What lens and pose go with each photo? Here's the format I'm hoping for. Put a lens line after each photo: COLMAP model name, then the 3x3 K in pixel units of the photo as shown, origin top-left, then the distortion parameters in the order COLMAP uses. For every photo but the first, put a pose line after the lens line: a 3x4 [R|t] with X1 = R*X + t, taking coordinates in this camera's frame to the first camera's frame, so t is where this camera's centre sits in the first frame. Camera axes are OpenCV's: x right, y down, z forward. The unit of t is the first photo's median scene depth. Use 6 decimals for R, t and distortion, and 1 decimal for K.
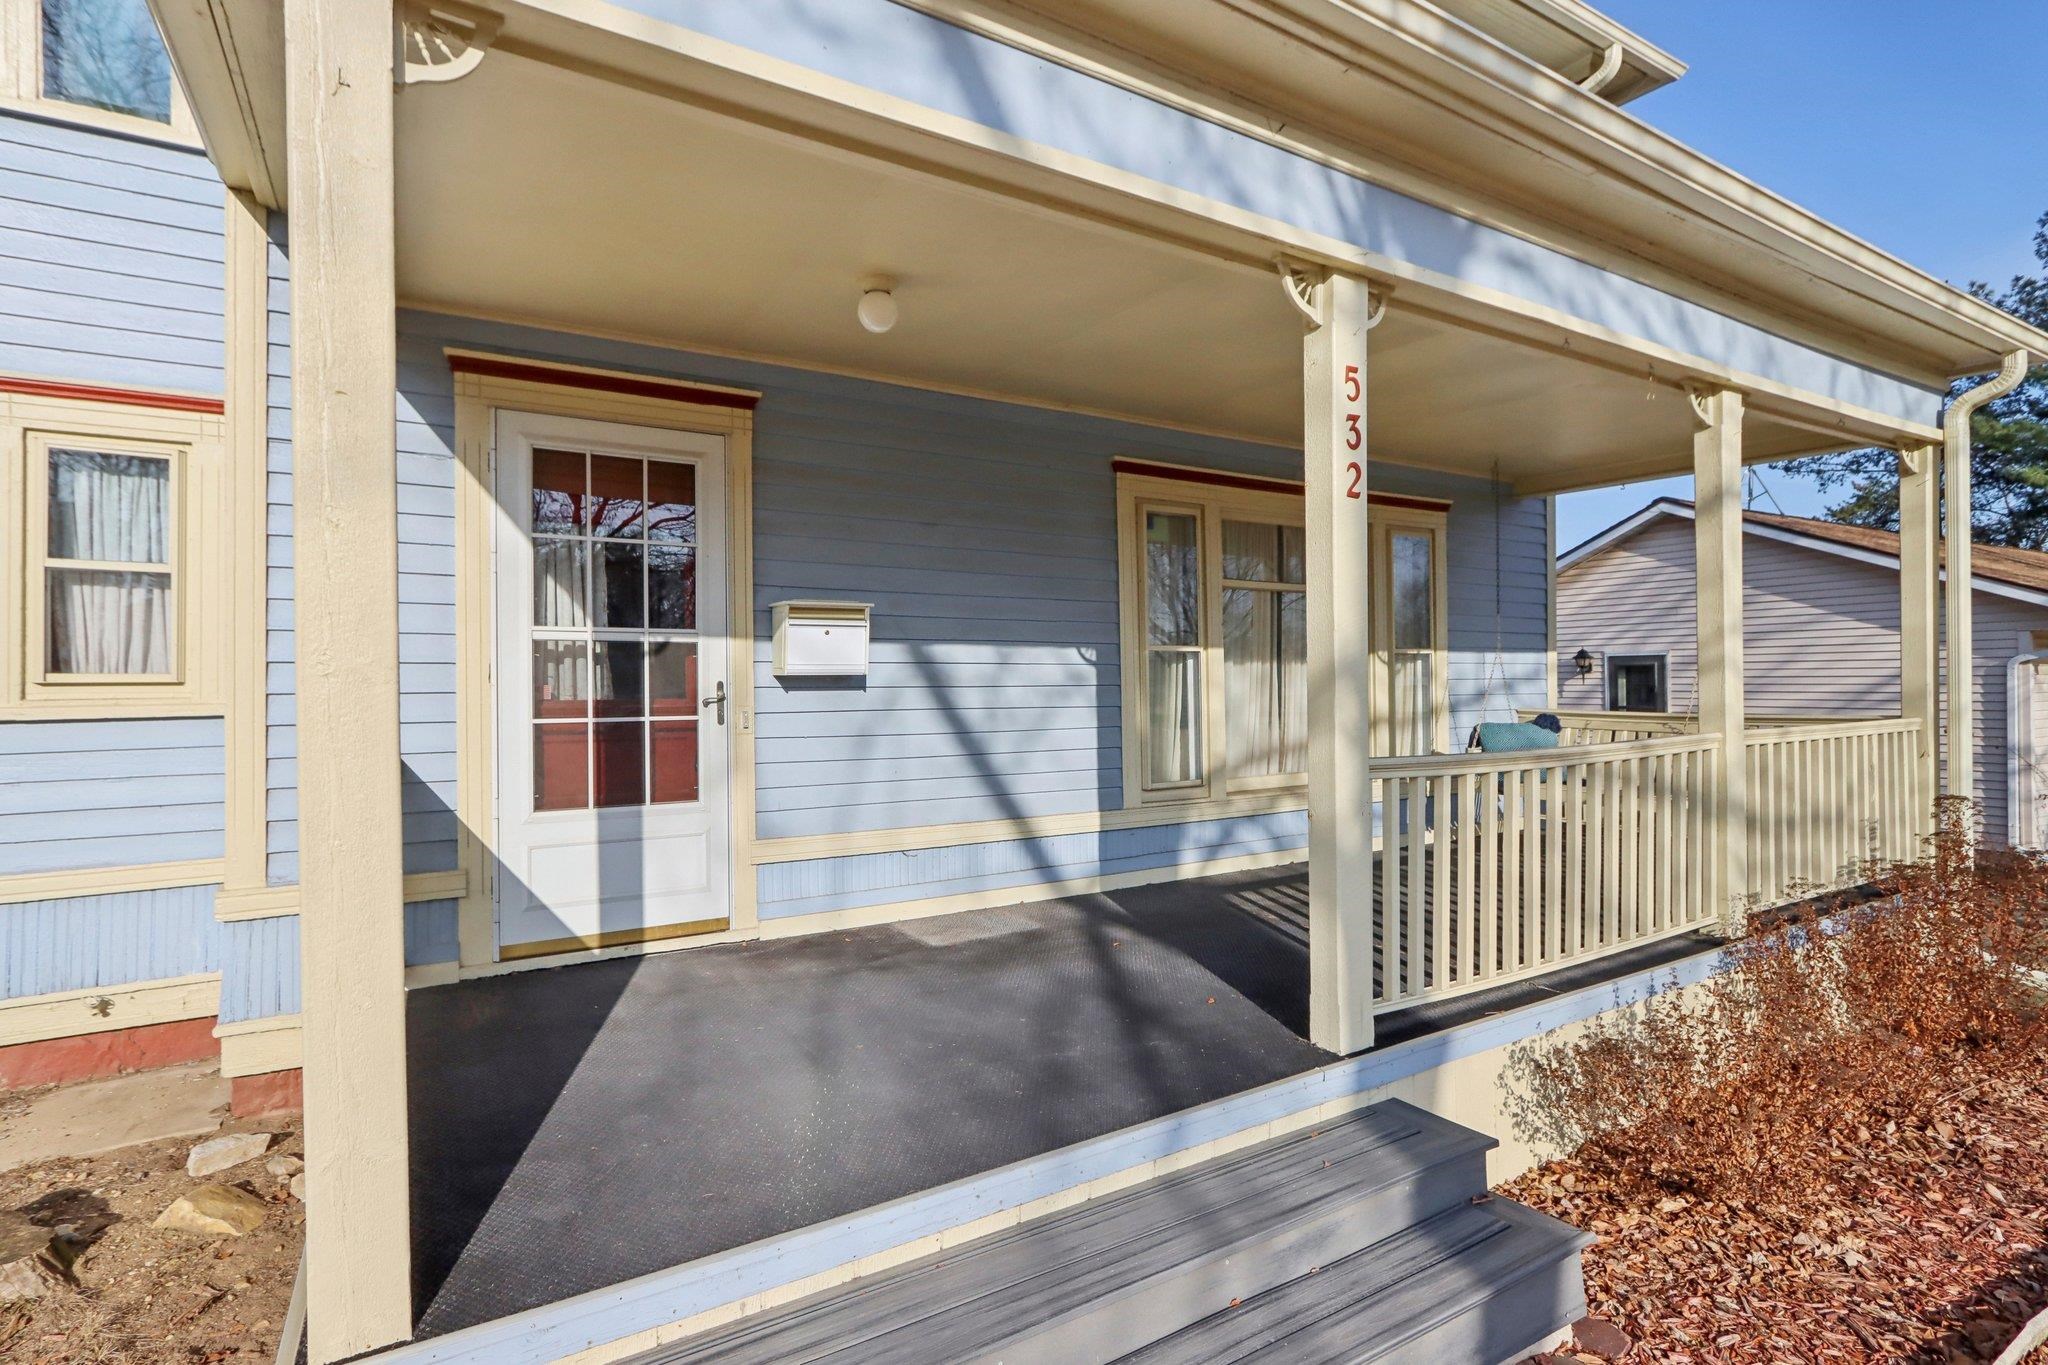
lens RADIAL K [[989.5, 0, 1024.0], [0, 989.5, 682.5], [0, 0, 1]] dist [0.000132, -0.000236]
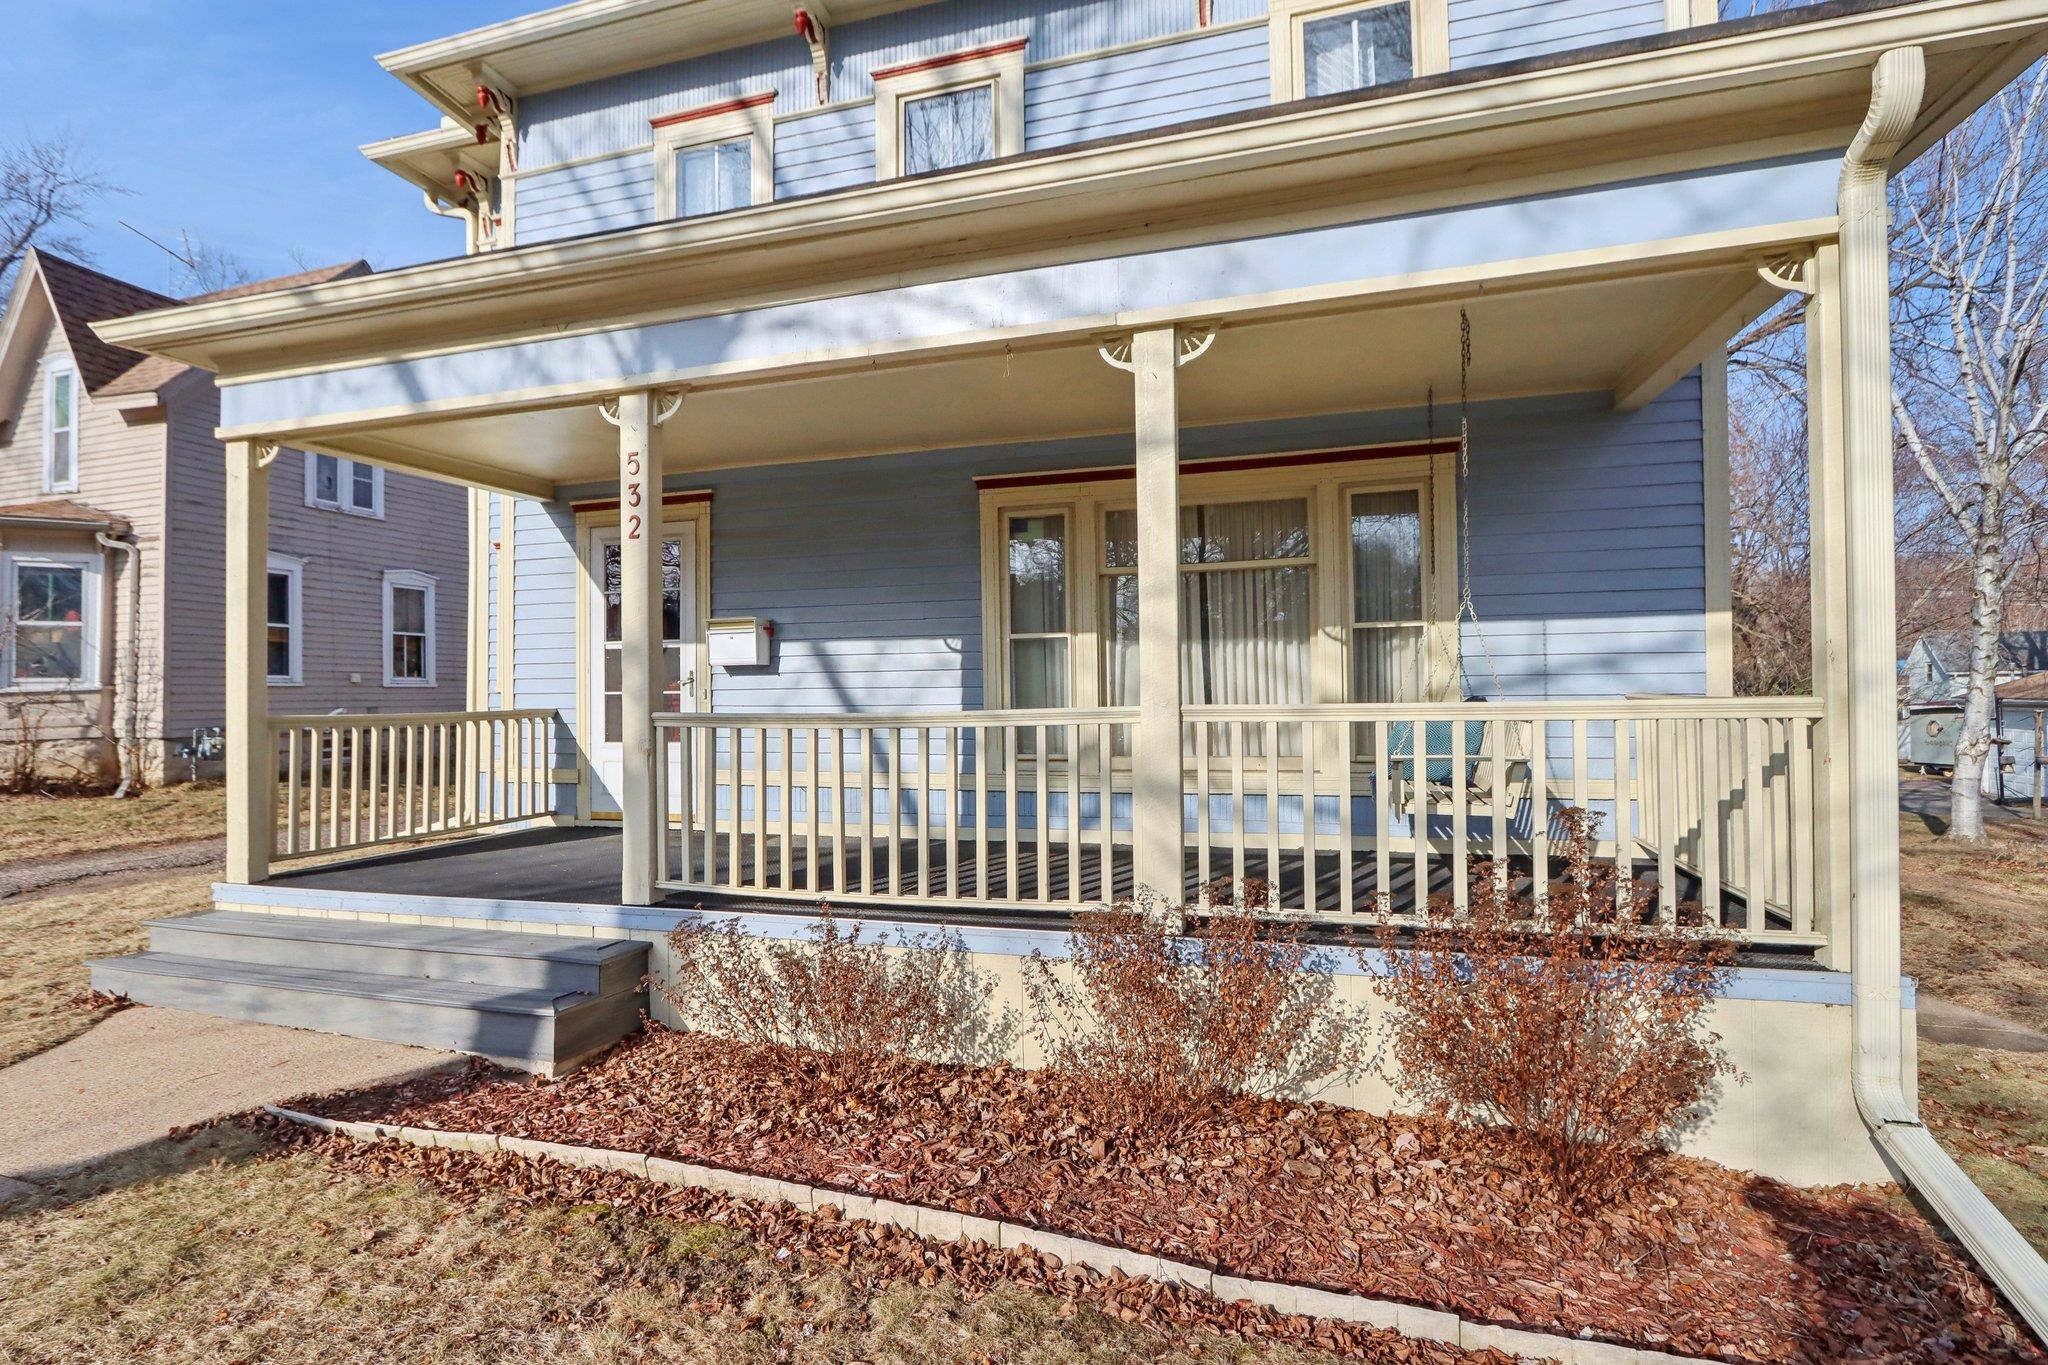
lens RADIAL K [[998.7, 0, 994.6], [0, 998.7, 690.3], [0, 0, 1]] dist [-0.012722, -0.000553]
pose [[0.664857, -0.002579, -0.746966, 1.246690], [0.008074, 0.999960, 0.003733, 0.029893], [0.746927, -0.008513, 0.664852, 0.267625]]
